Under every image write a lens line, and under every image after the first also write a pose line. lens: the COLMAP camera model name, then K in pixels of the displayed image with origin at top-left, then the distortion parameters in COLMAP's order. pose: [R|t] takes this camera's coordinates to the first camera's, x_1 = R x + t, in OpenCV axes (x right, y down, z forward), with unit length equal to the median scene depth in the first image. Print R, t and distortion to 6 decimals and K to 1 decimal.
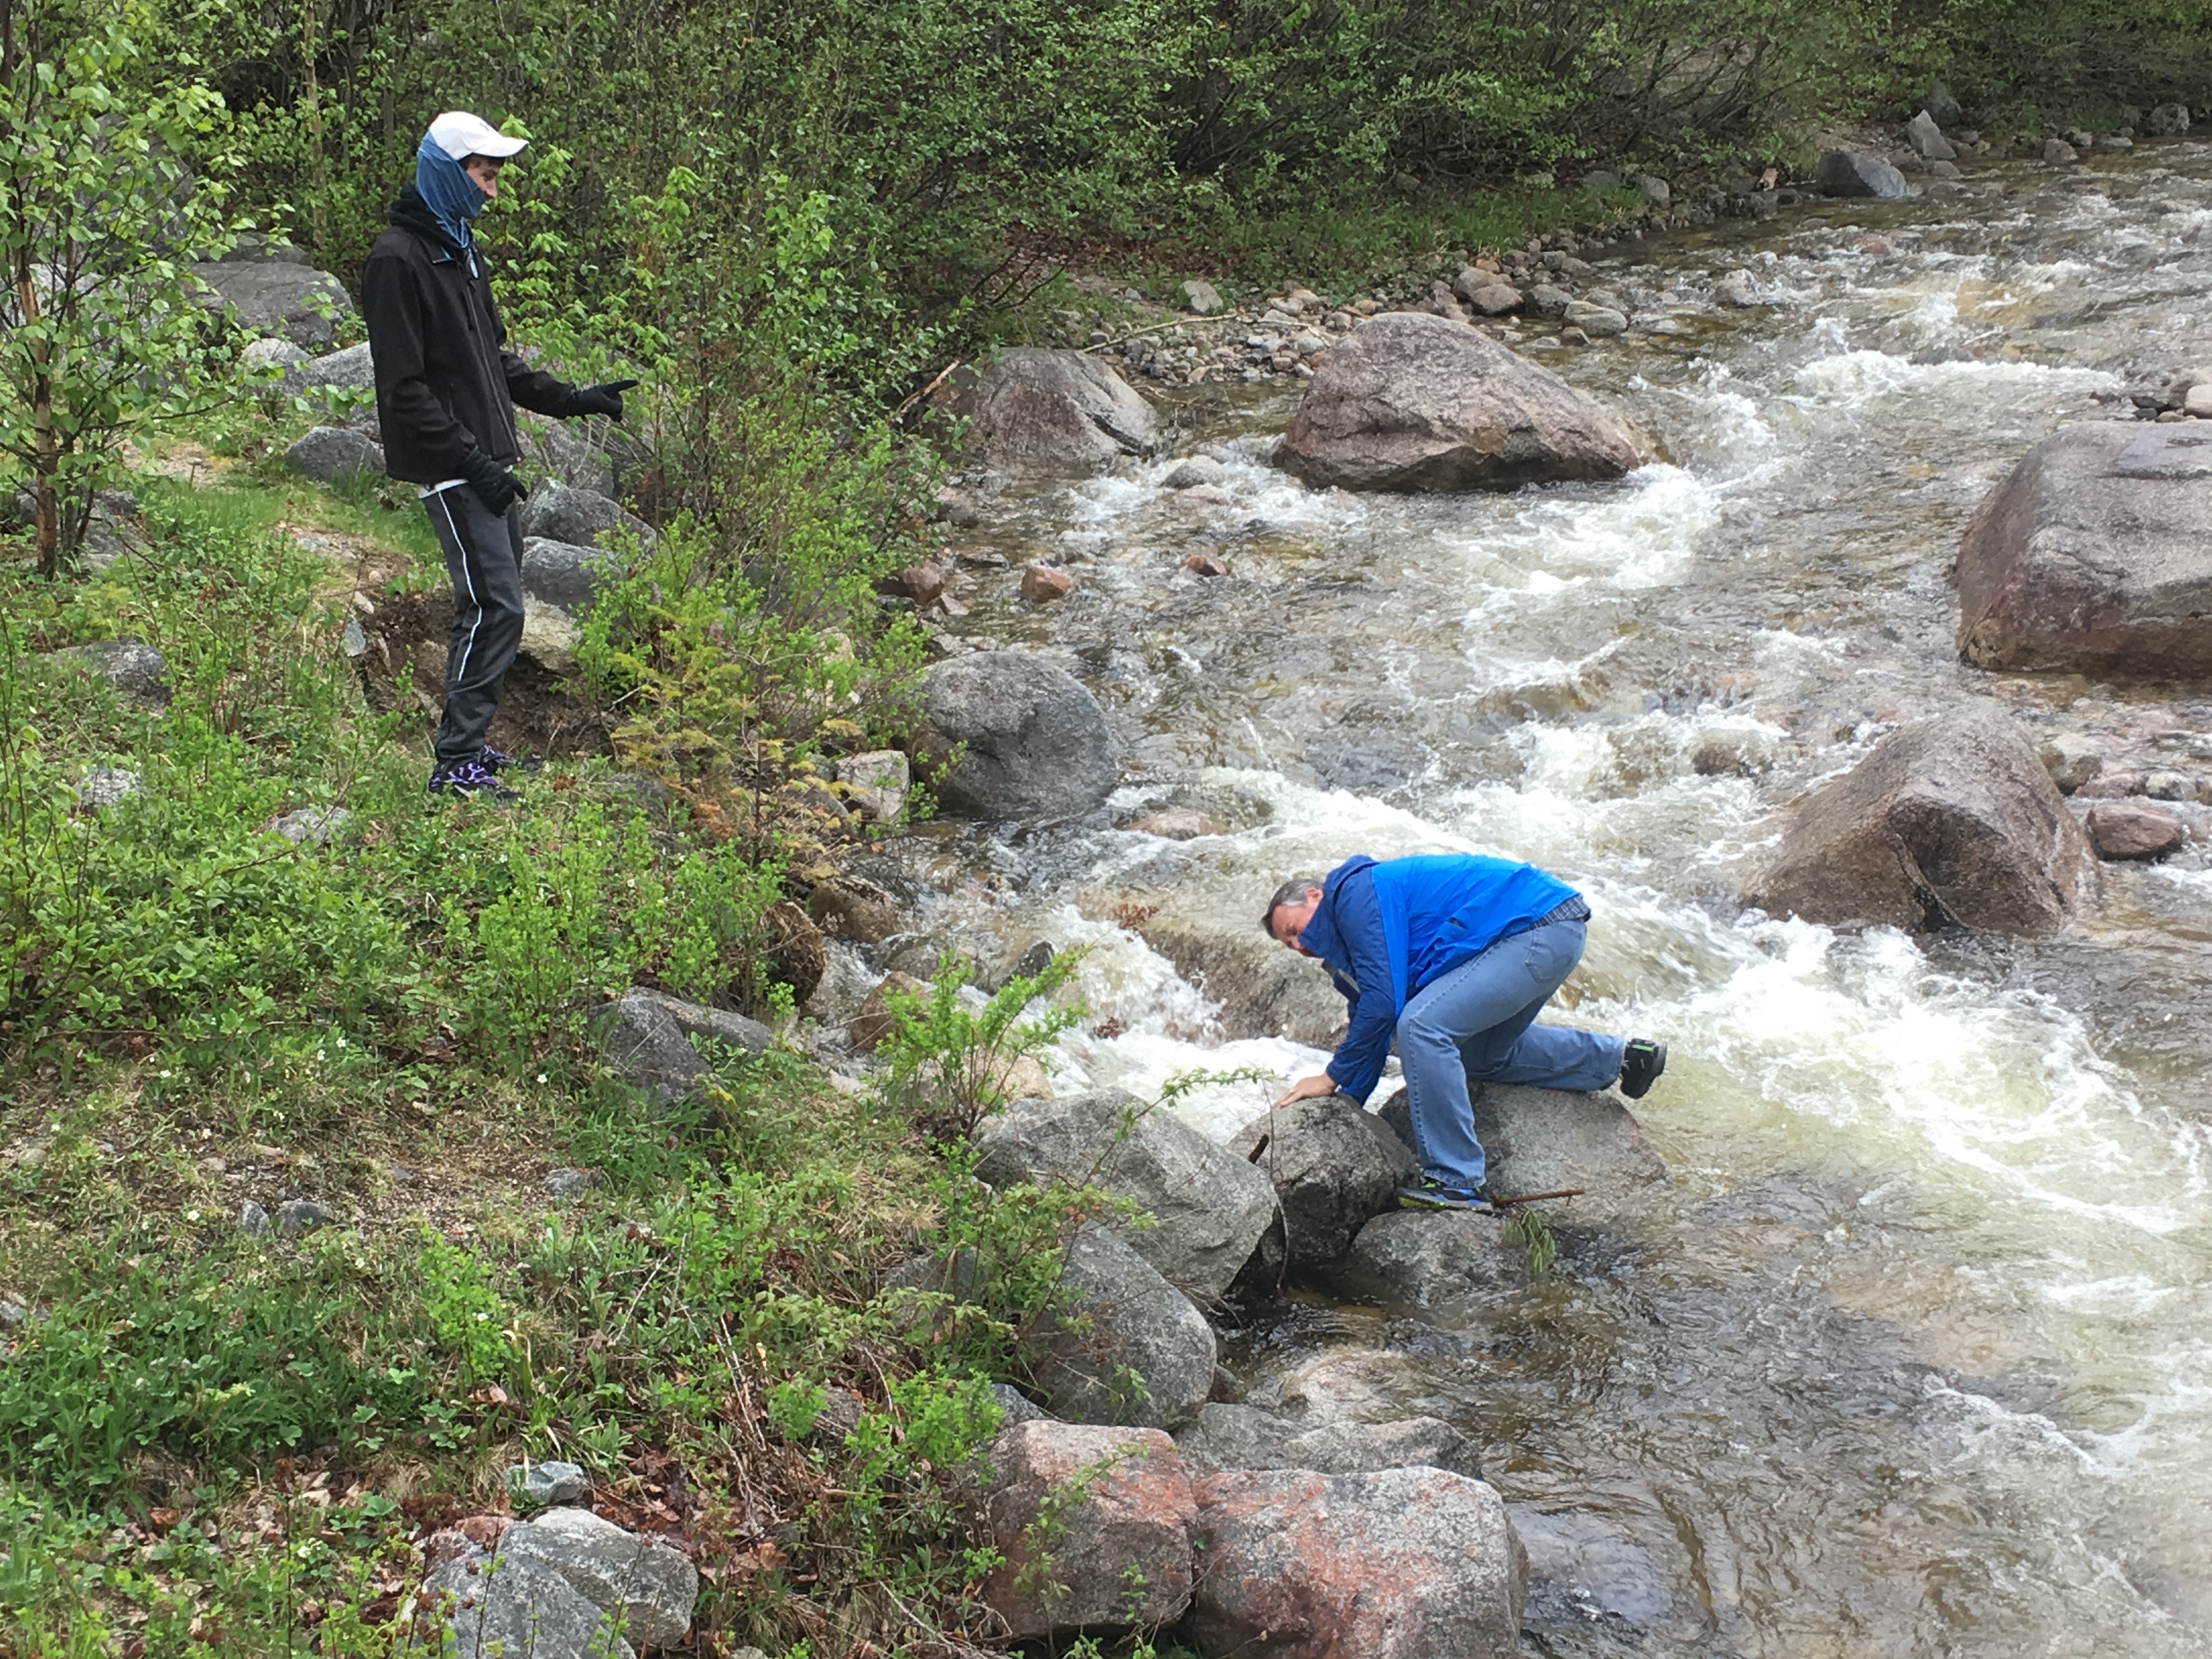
lens RADIAL K [[3459.6, 0, 1106.0], [0, 3459.6, 829.5], [0, 0, 1]] dist [0.034645, 0.134685]
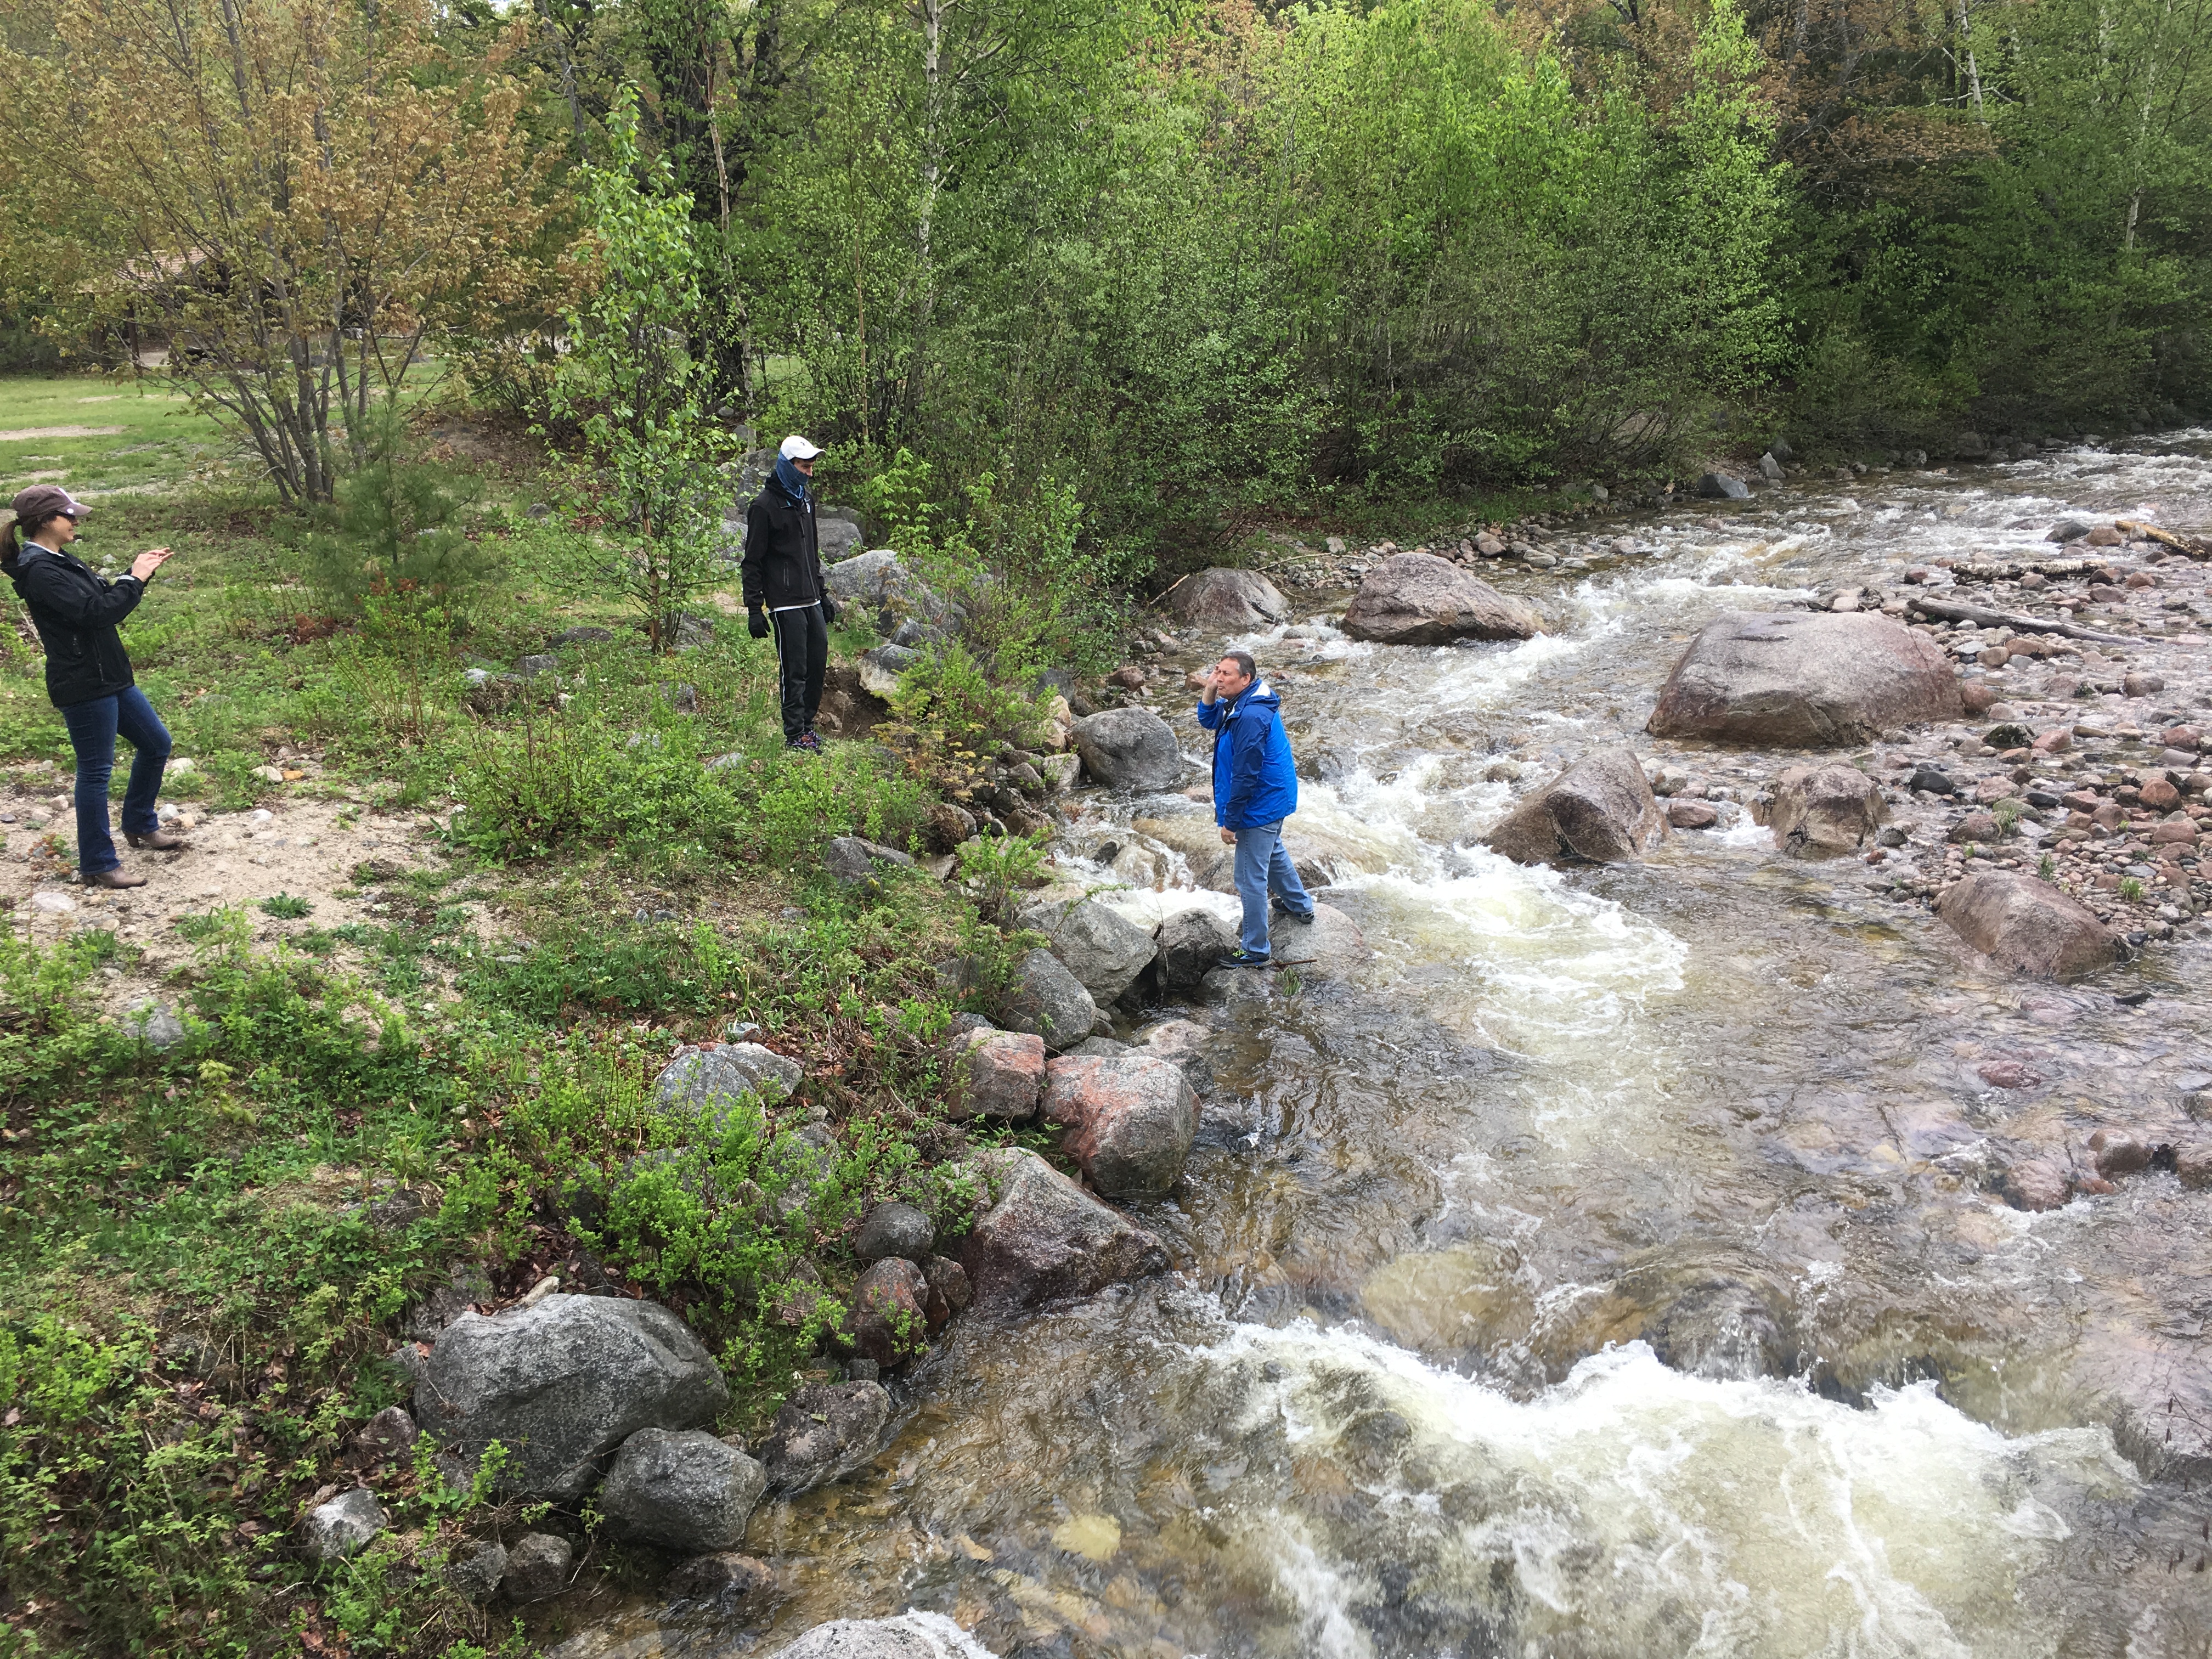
lens RADIAL K [[1871.9, 0, 1106.0], [0, 1871.9, 829.5], [0, 0, 1]] dist [0.054842, -0.000012]
pose [[0.985917, 0.039676, -0.162462, 0.120158], [-0.040826, 0.999159, -0.003744, 0.021804], [0.162176, 0.010324, 0.986708, -0.083684]]
